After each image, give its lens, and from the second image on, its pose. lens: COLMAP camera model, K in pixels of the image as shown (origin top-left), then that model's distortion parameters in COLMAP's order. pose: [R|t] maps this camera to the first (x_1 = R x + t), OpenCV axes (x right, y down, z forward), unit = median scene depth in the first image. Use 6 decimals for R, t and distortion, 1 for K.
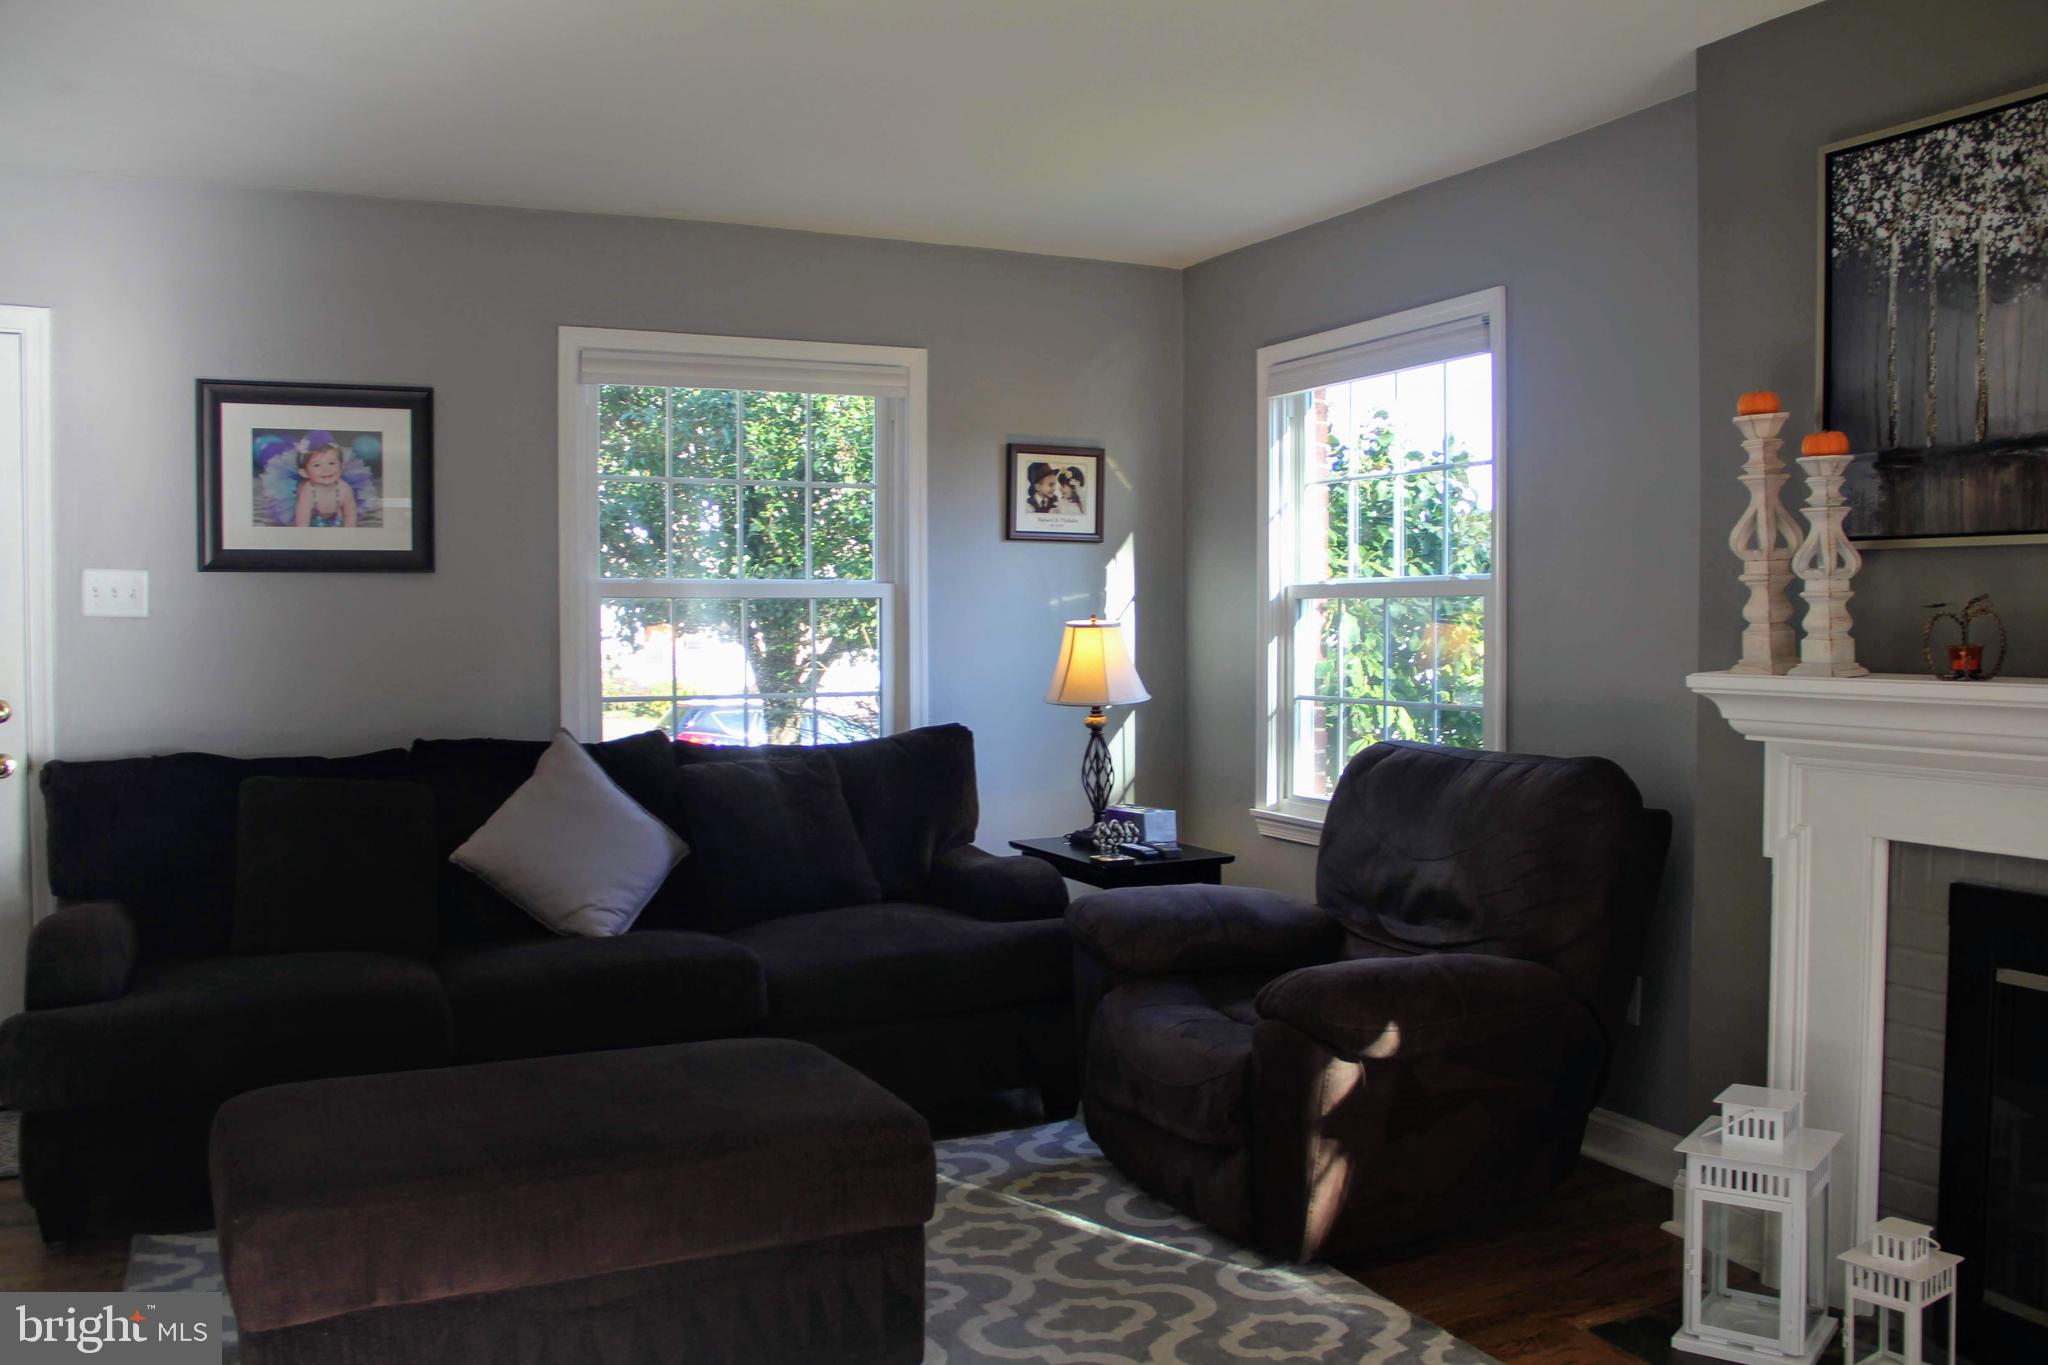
lens RADIAL K [[1714.0, 0, 1026.0], [0, 1714.0, 688.4], [0, 0, 1]] dist [-0.164340, 0.103566]
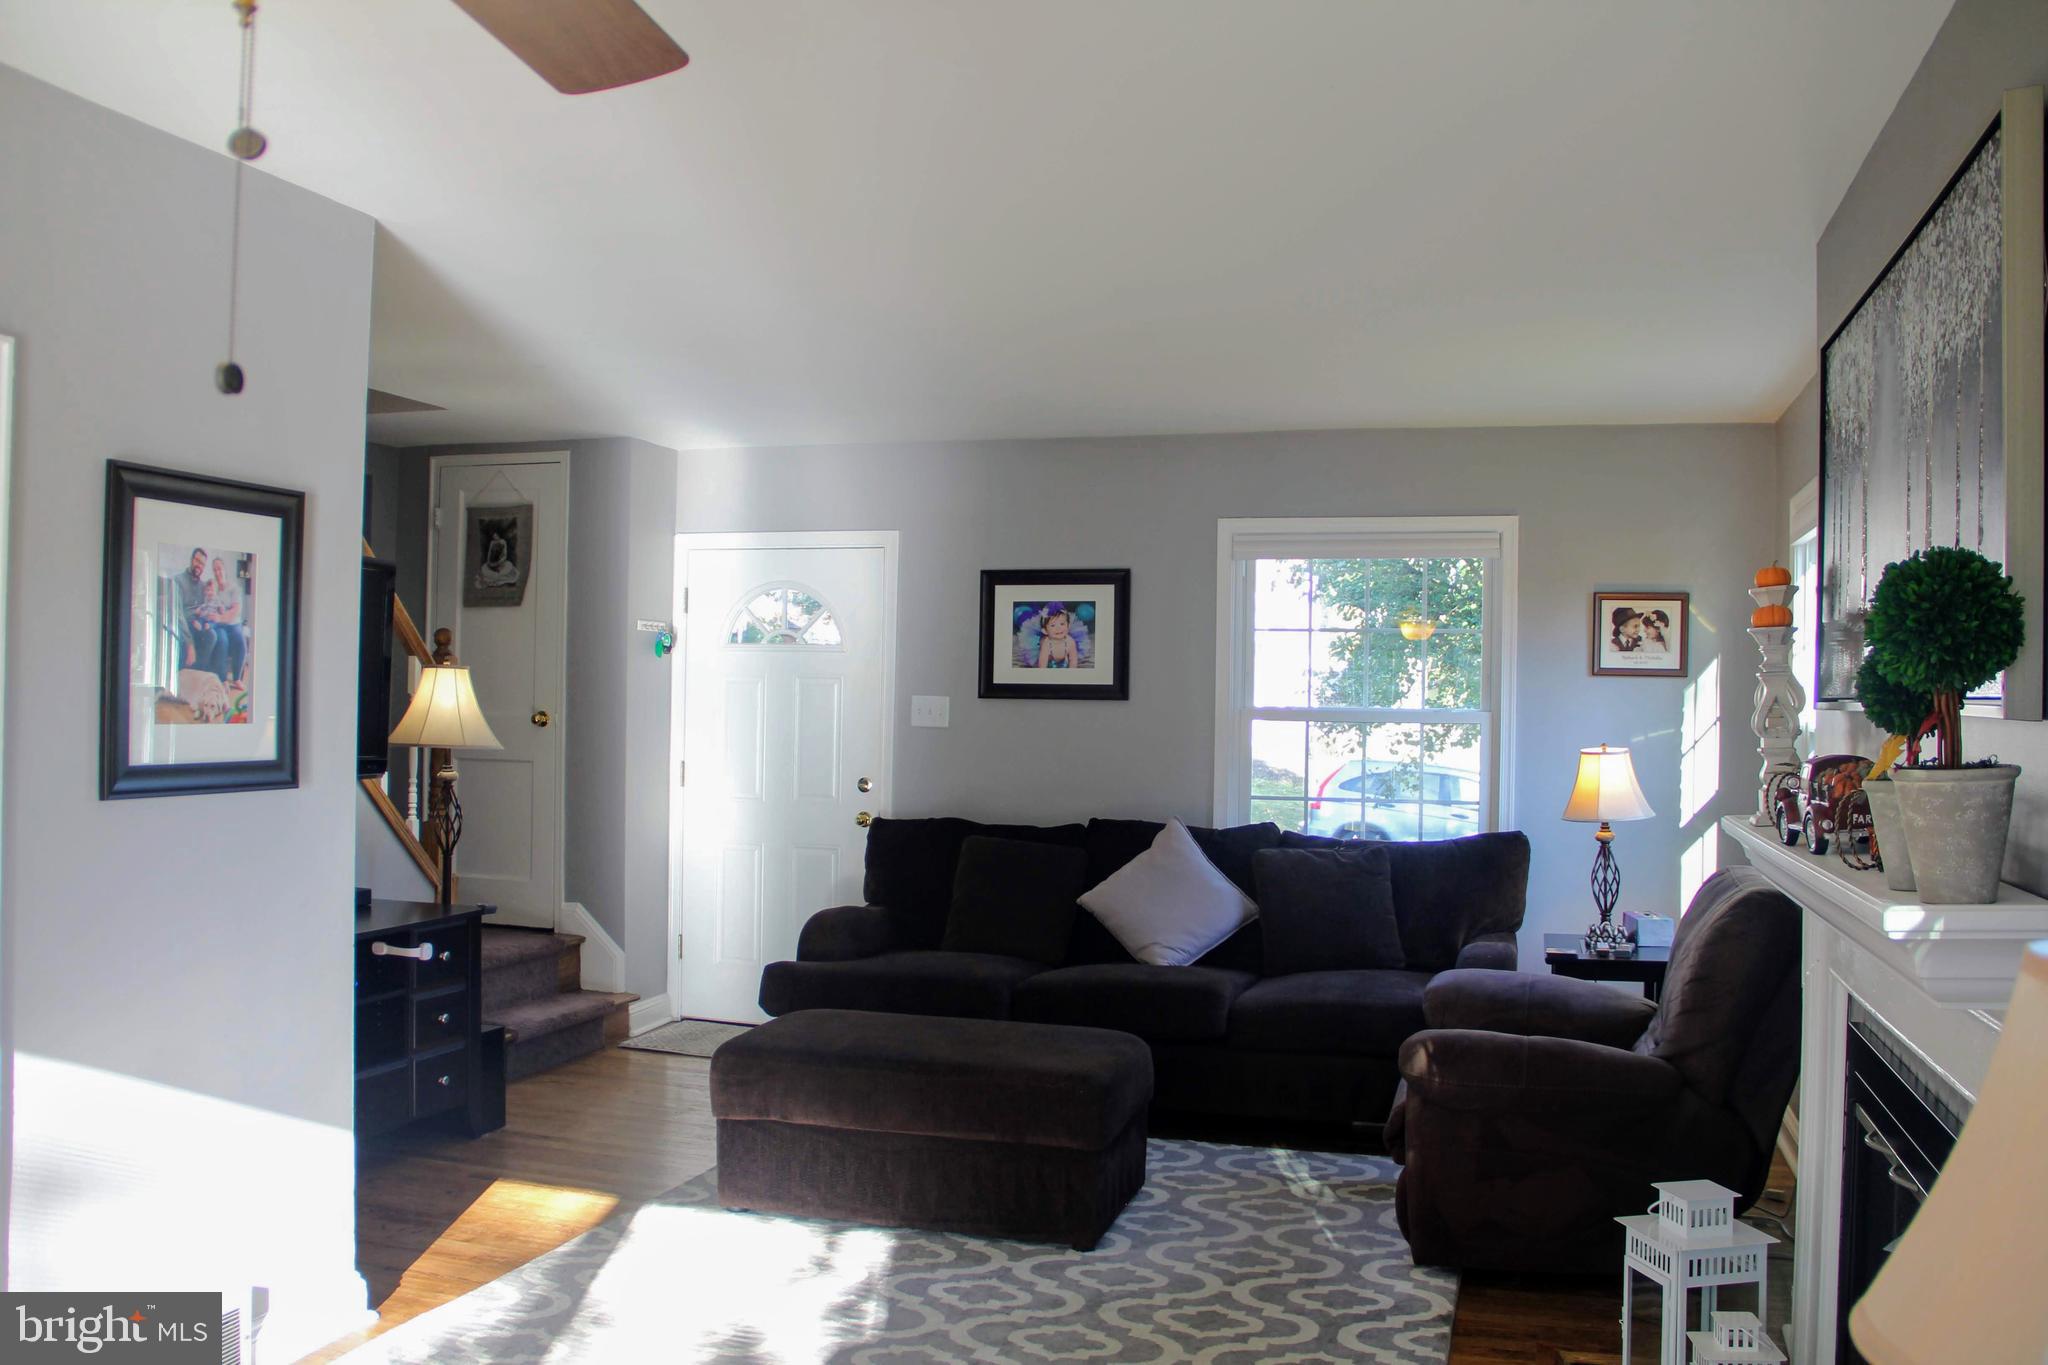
lens RADIAL K [[1714.0, 0, 1025.6], [0, 1714.0, 687.8], [0, 0, 1]] dist [-0.164340, 0.103566]
pose [[0.738319, 0.008689, -0.674396, 0.846305], [-0.041648, 0.998596, -0.032730, -0.044791], [0.673165, 0.052252, 0.737644, -0.175231]]
